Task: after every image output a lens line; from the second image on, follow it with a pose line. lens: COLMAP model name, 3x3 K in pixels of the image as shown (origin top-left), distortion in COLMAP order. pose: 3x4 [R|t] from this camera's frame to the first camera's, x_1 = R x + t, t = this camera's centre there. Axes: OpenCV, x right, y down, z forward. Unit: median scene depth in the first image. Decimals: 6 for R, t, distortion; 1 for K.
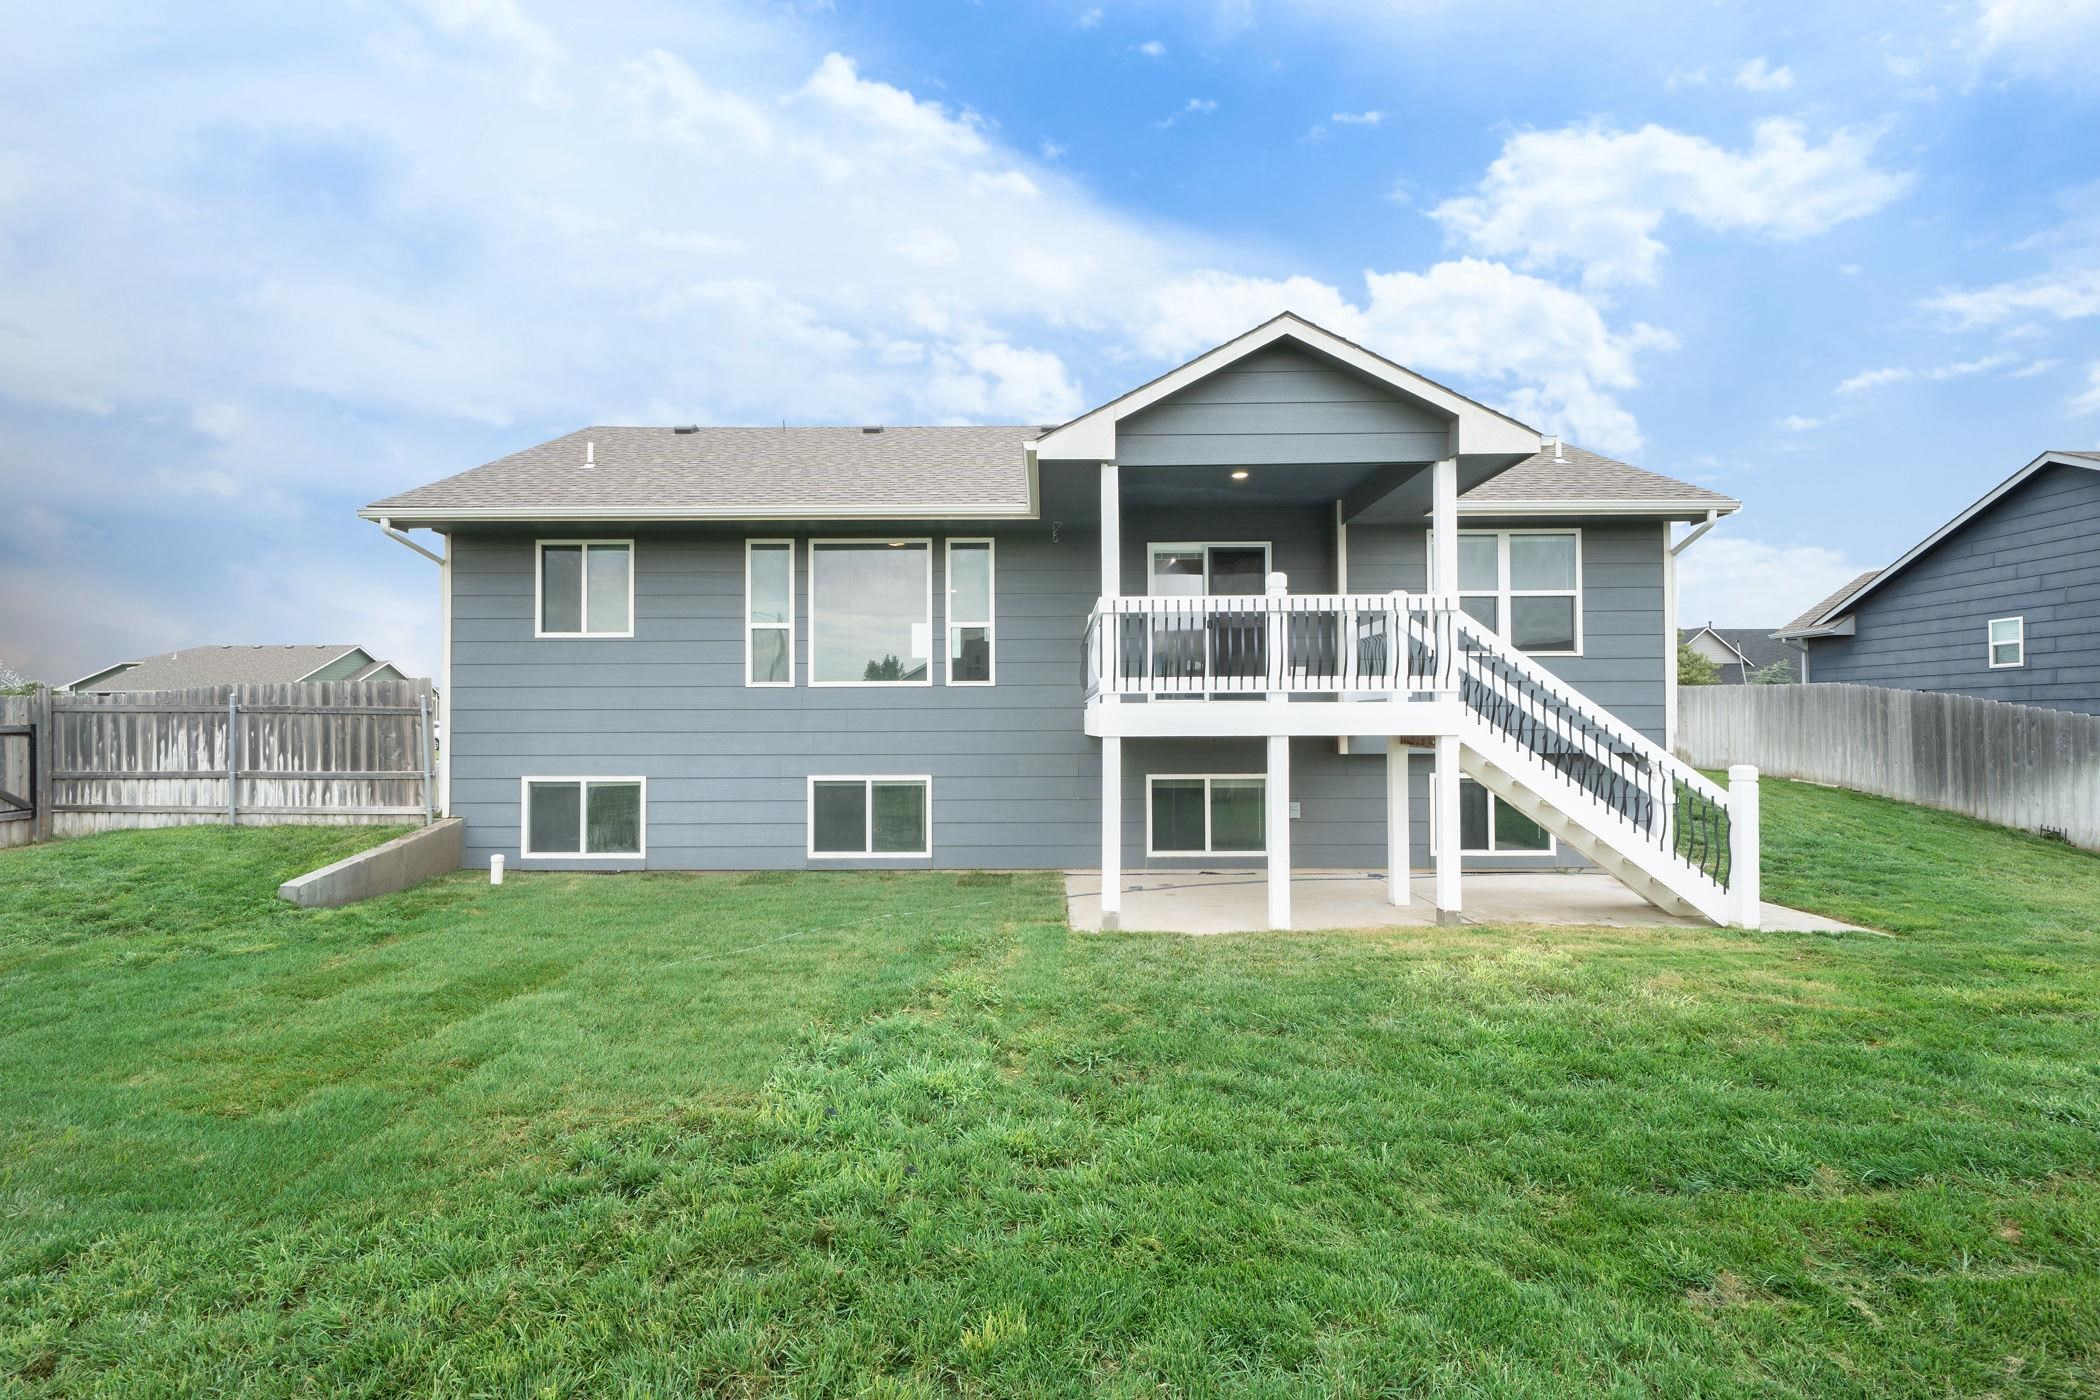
lens RADIAL K [[1046.6, 0, 1050.0], [0, 1046.6, 700.0], [0, 0, 1]] dist [0.013962, 0.000014]
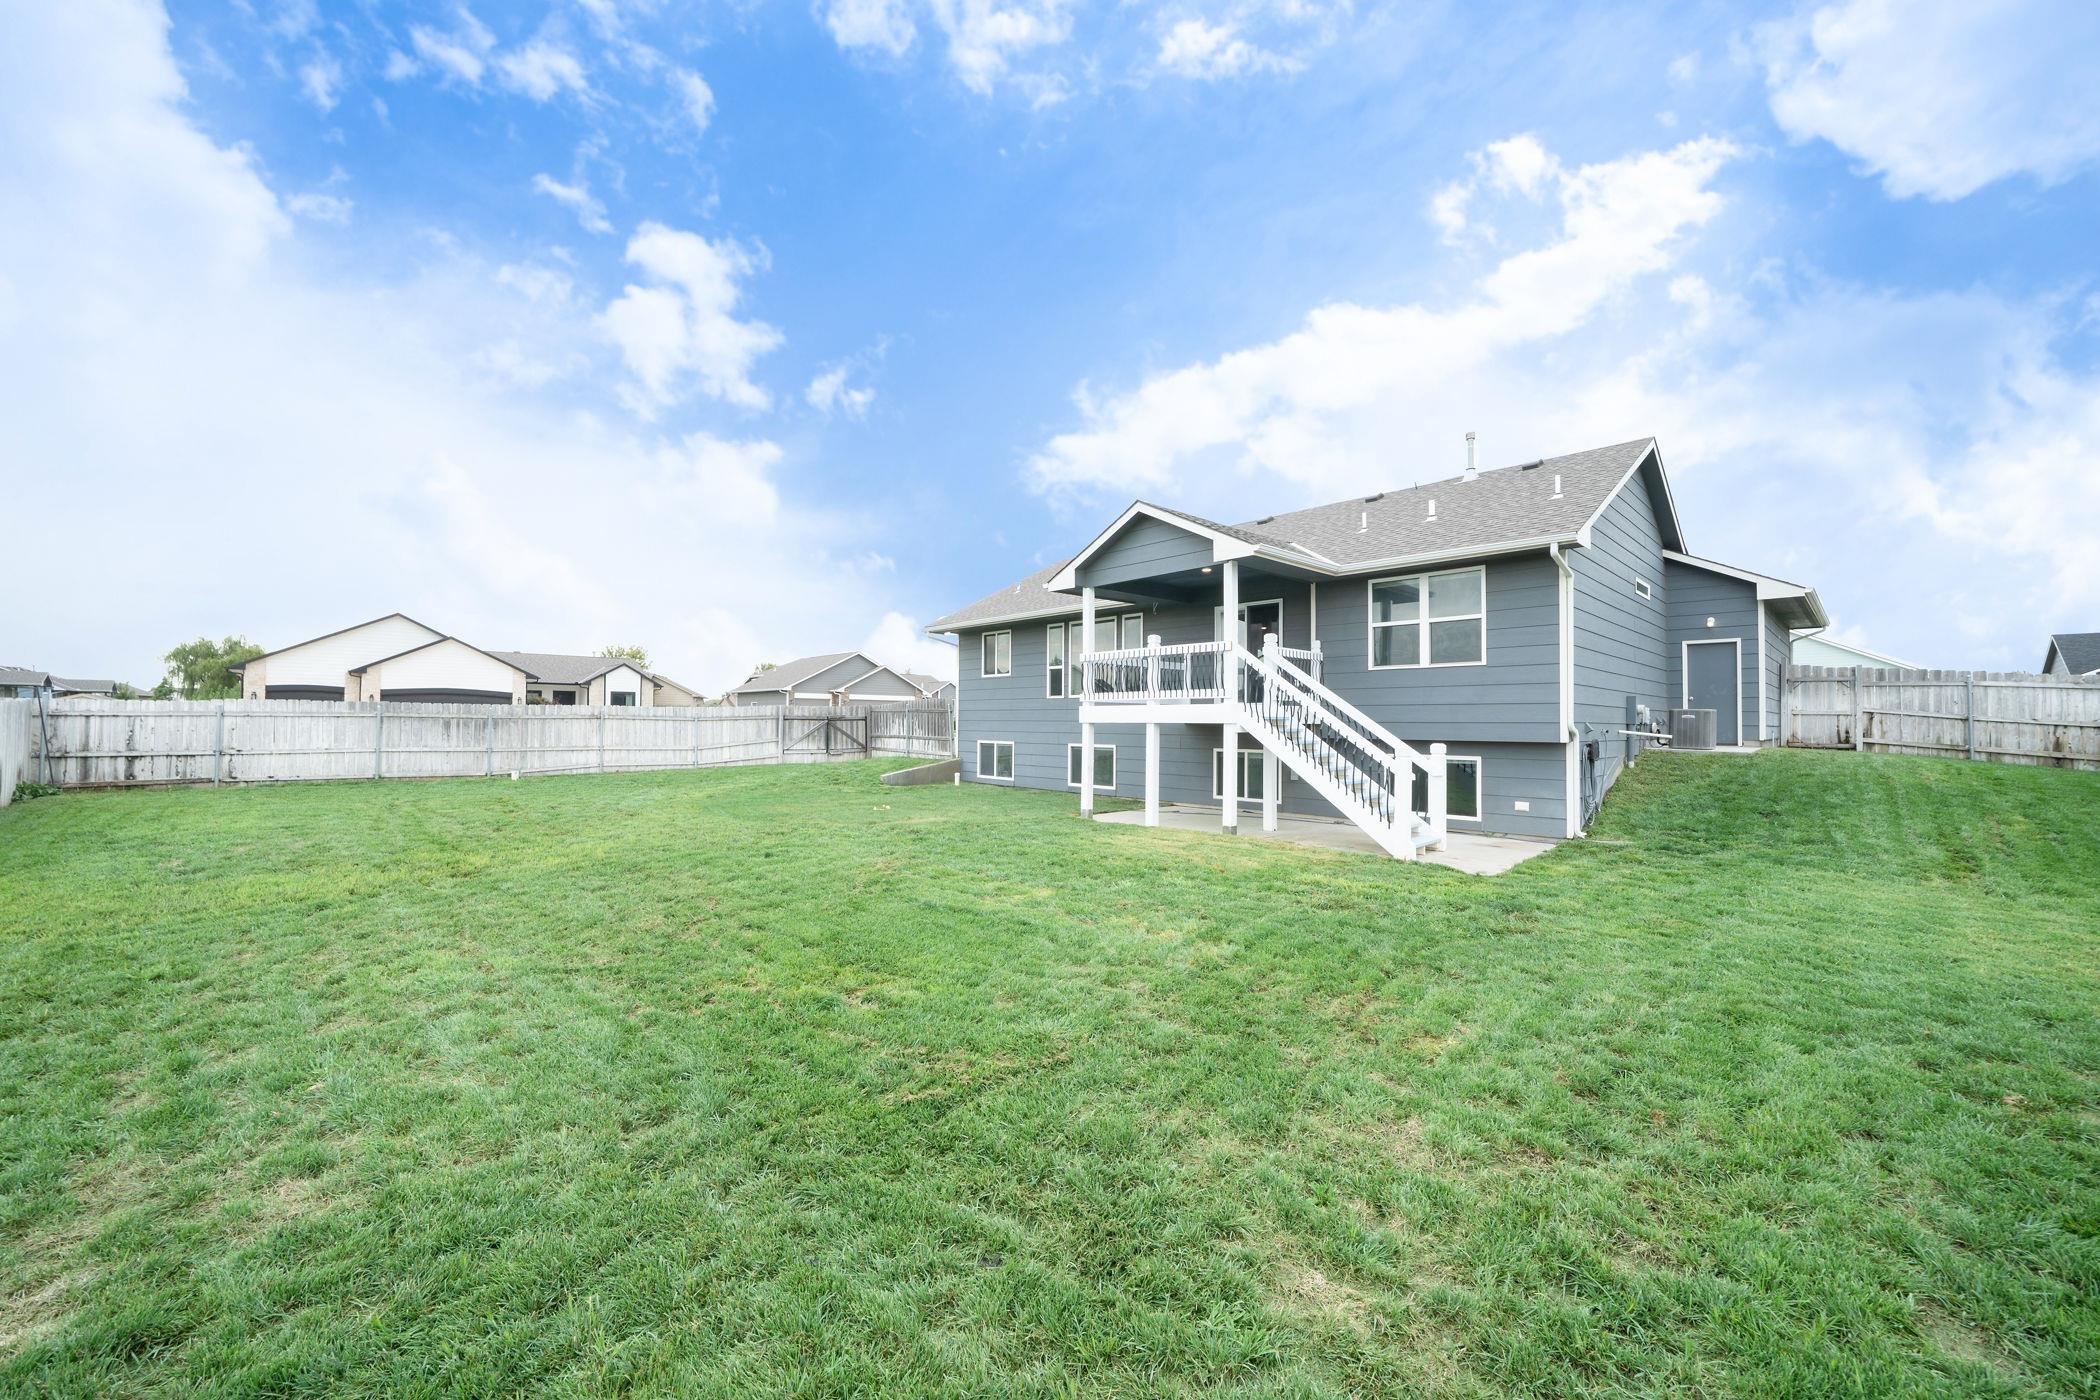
lens RADIAL K [[778.9, 0, 1050.0], [0, 778.9, 700.0], [0, 0, 1]] dist [-0.000196, -0.000006]
pose [[0.696770, -0.012921, -0.717178, 0.784421], [0.015749, 0.999872, -0.002713, -0.005383], [0.717122, -0.009404, 0.696885, -0.035383]]
